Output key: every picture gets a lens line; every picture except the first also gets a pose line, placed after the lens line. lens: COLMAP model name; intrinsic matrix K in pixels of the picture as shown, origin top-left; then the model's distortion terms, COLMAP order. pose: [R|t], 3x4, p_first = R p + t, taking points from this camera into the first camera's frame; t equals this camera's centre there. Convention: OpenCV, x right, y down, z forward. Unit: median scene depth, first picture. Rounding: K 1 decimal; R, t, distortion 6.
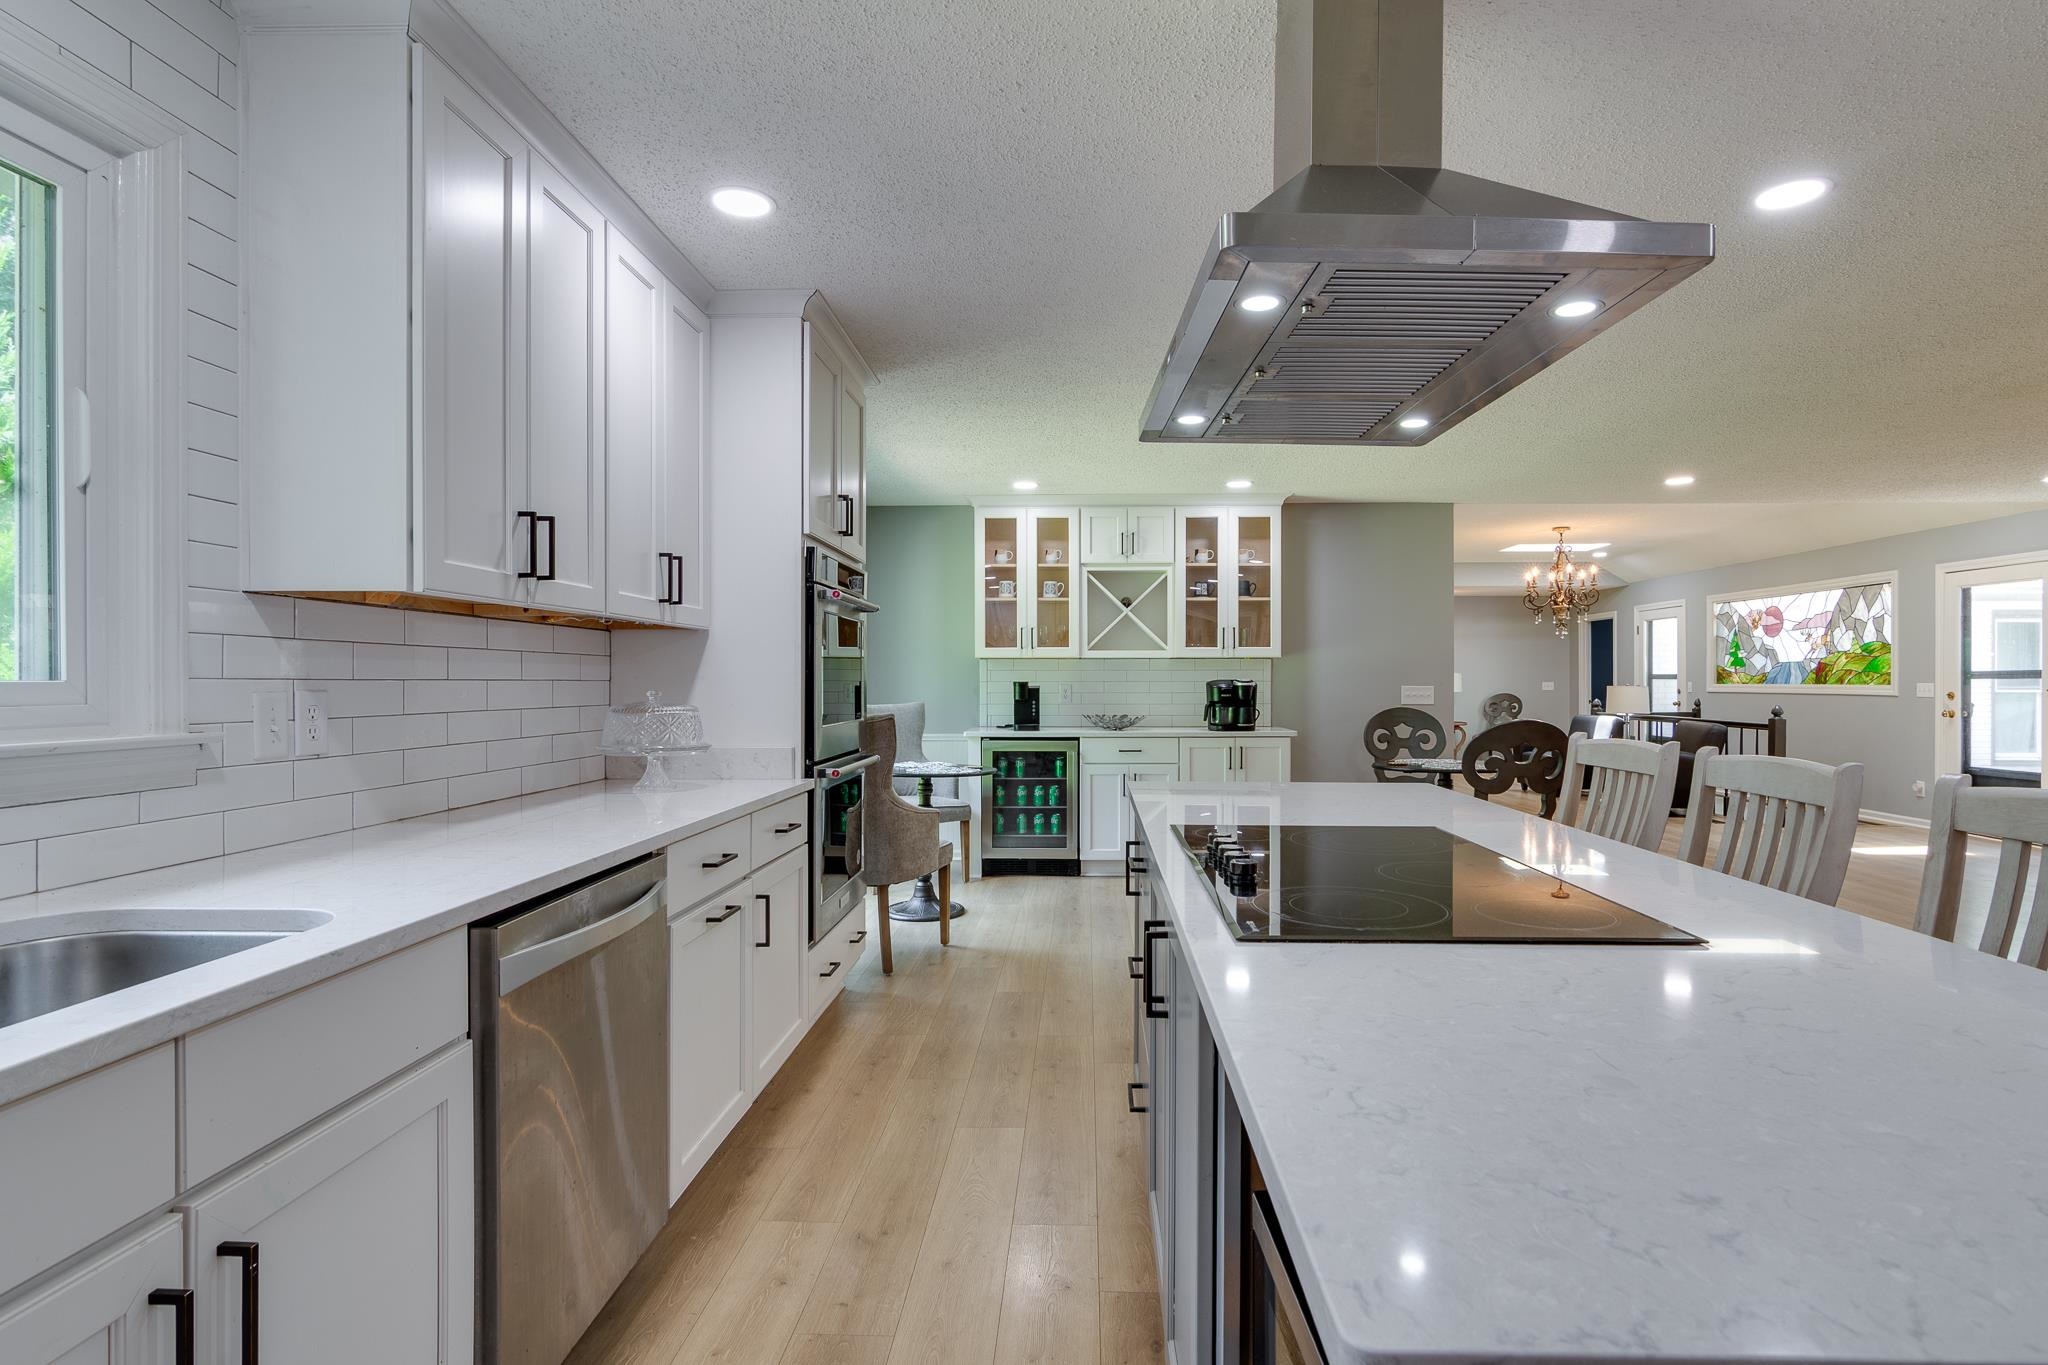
lens RADIAL K [[1000.3, 0, 1068.3], [0, 1000.3, 680.8], [0, 0, 1]] dist [-0.001275, -0.000233]
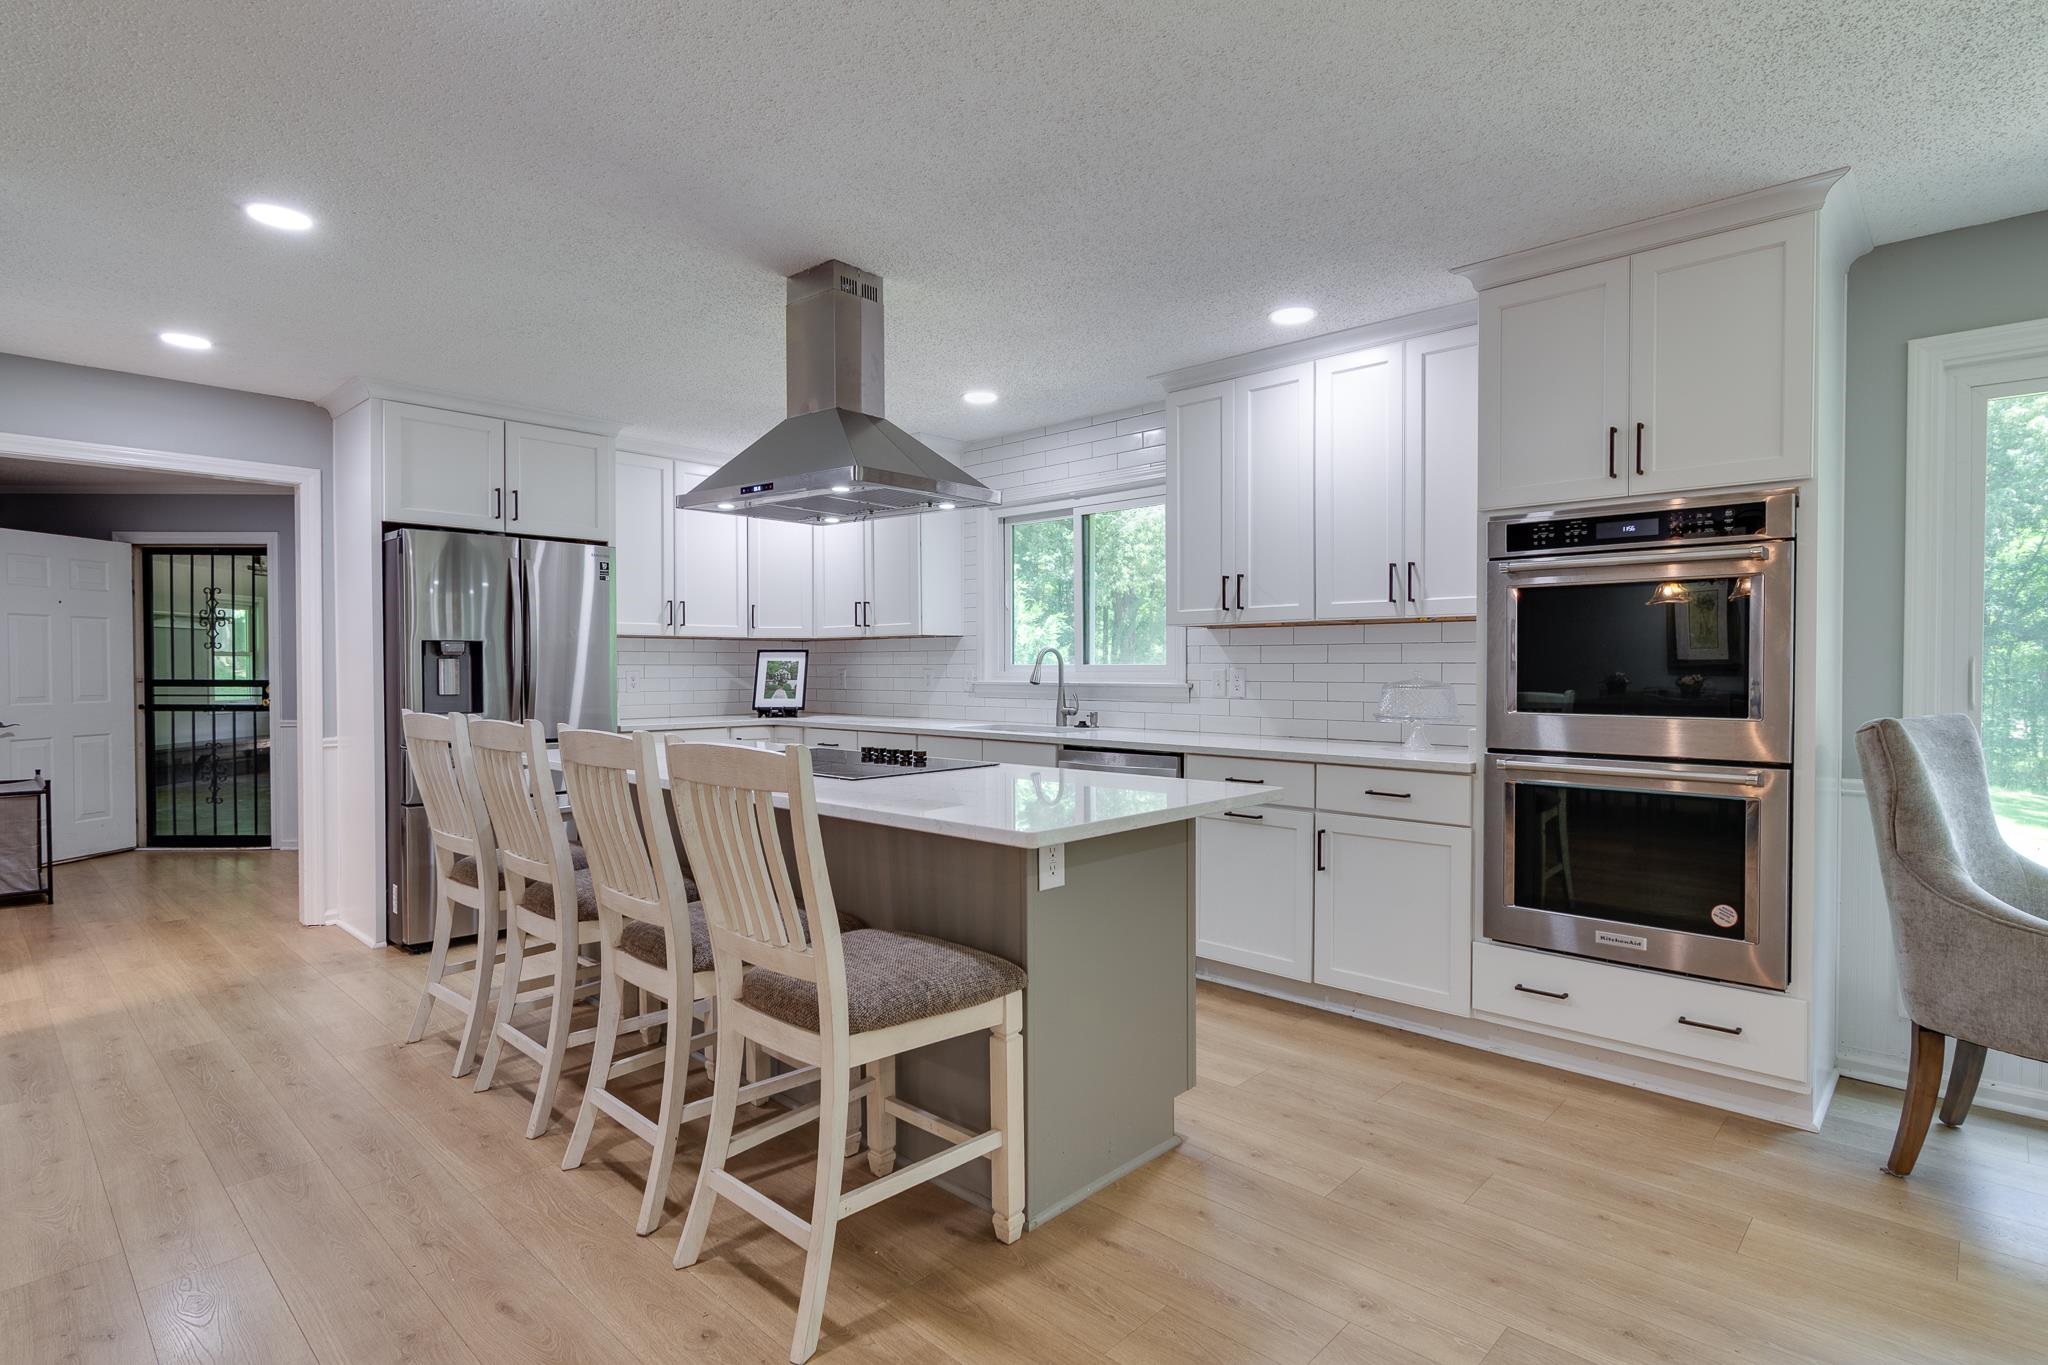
lens RADIAL K [[1011.4, 0, 1024.0], [0, 1011.4, 682.5], [0, 0, 1]] dist [0.000957, -0.000191]
pose [[-0.672255, 0.007659, -0.740280, 0.373065], [-0.003411, 0.999904, 0.013443, 0.003708], [0.740312, 0.011562, -0.672164, 0.649094]]
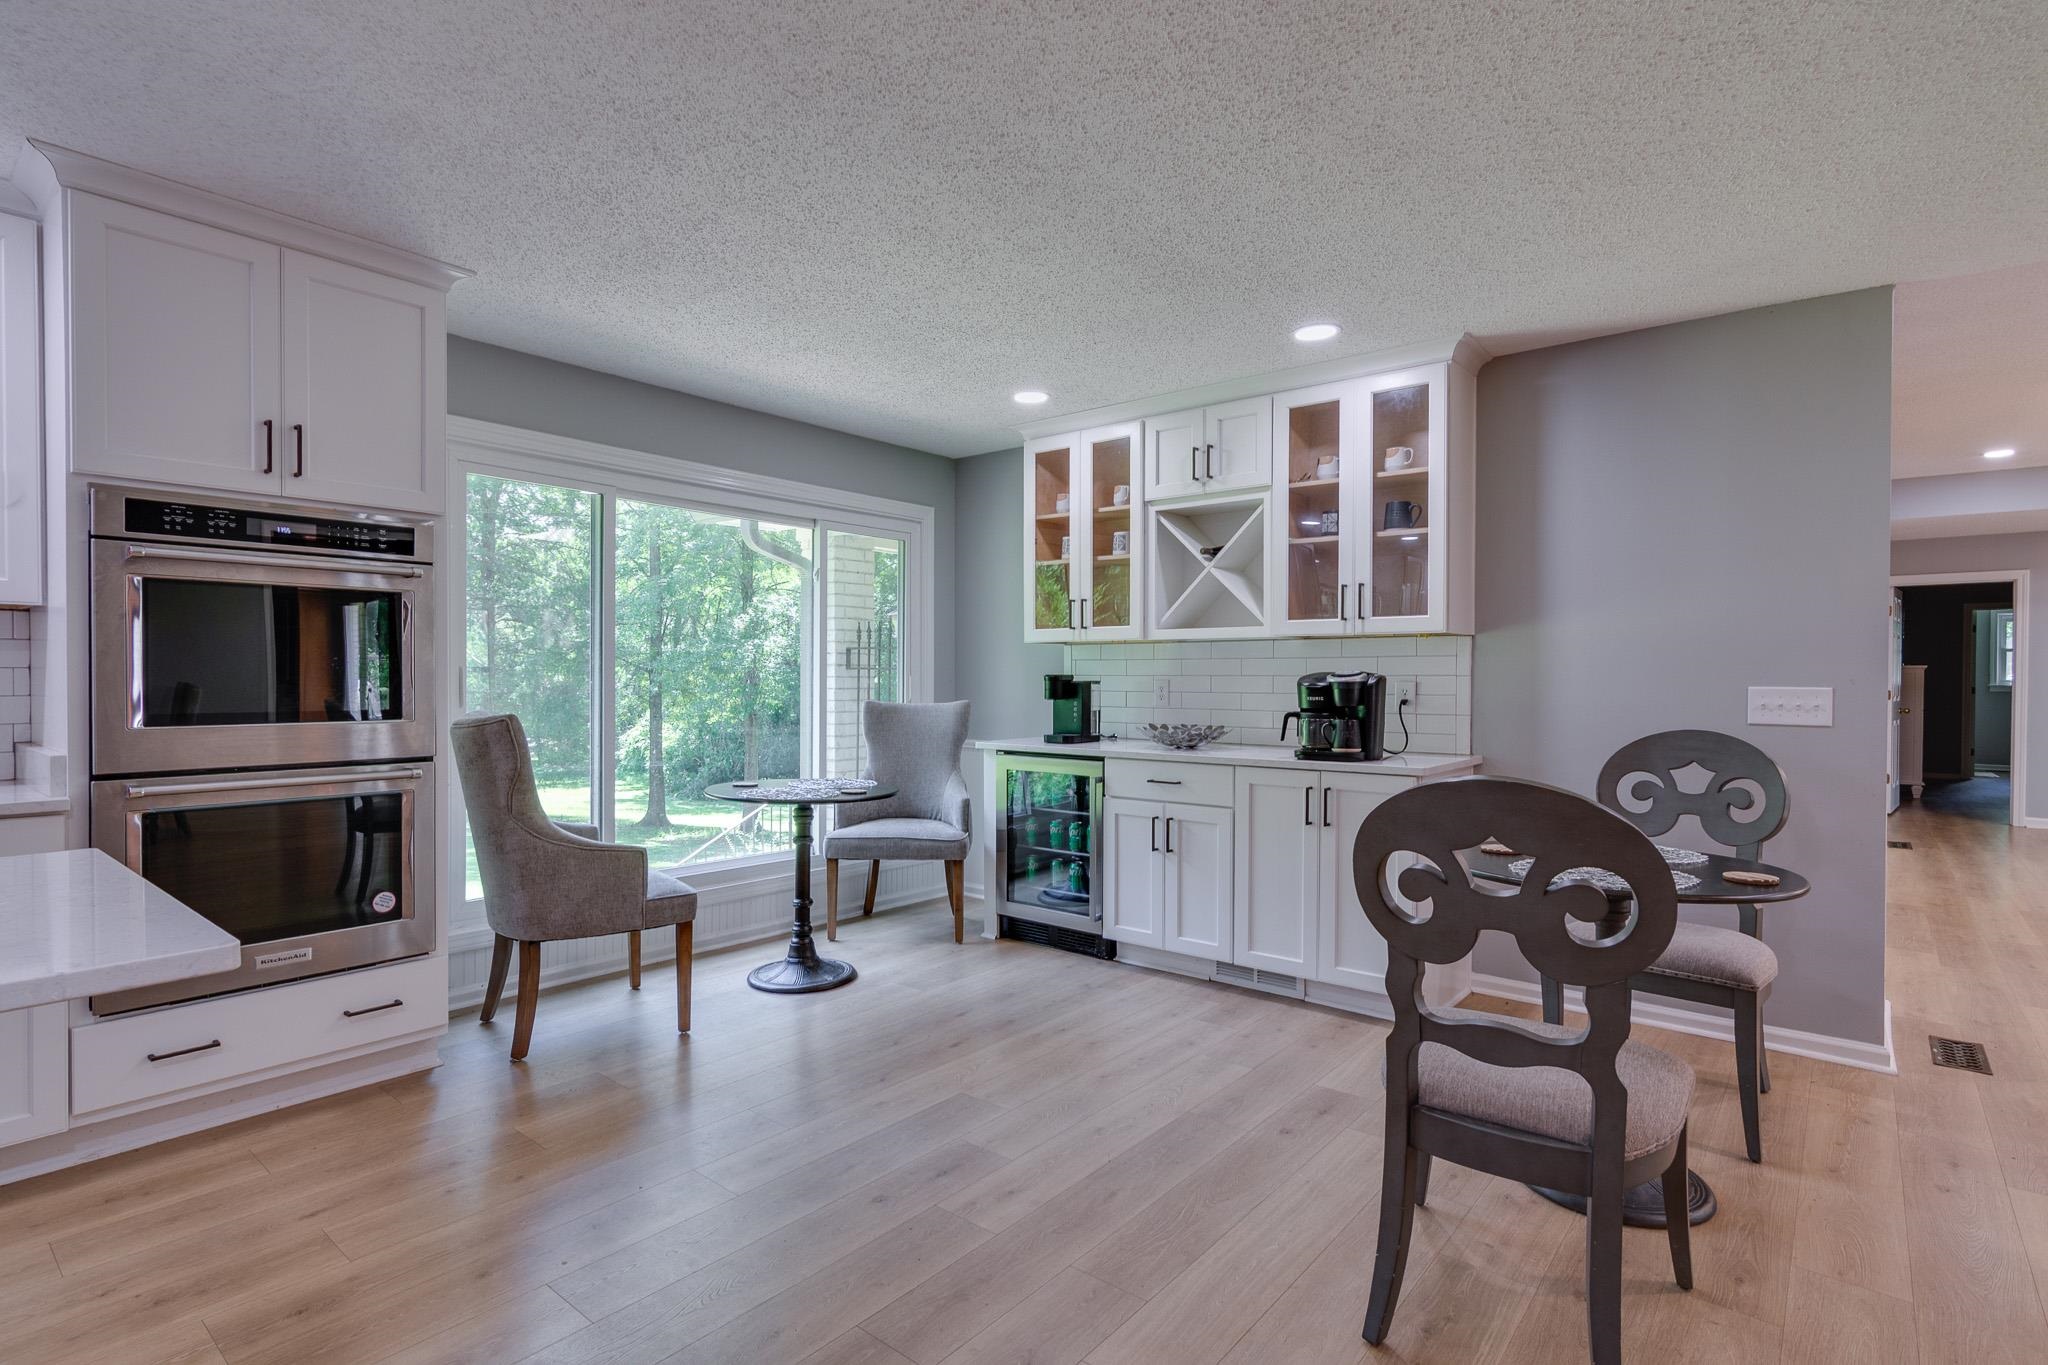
lens RADIAL K [[1011.4, 0, 1024.0], [0, 1011.4, 682.5], [0, 0, 1]] dist [0.000957, -0.000191]
pose [[0.784556, 0.006675, -0.620022, 0.377020], [-0.004089, 0.999976, 0.005591, 0.002269], [0.620045, -0.001852, 0.784564, 0.410527]]
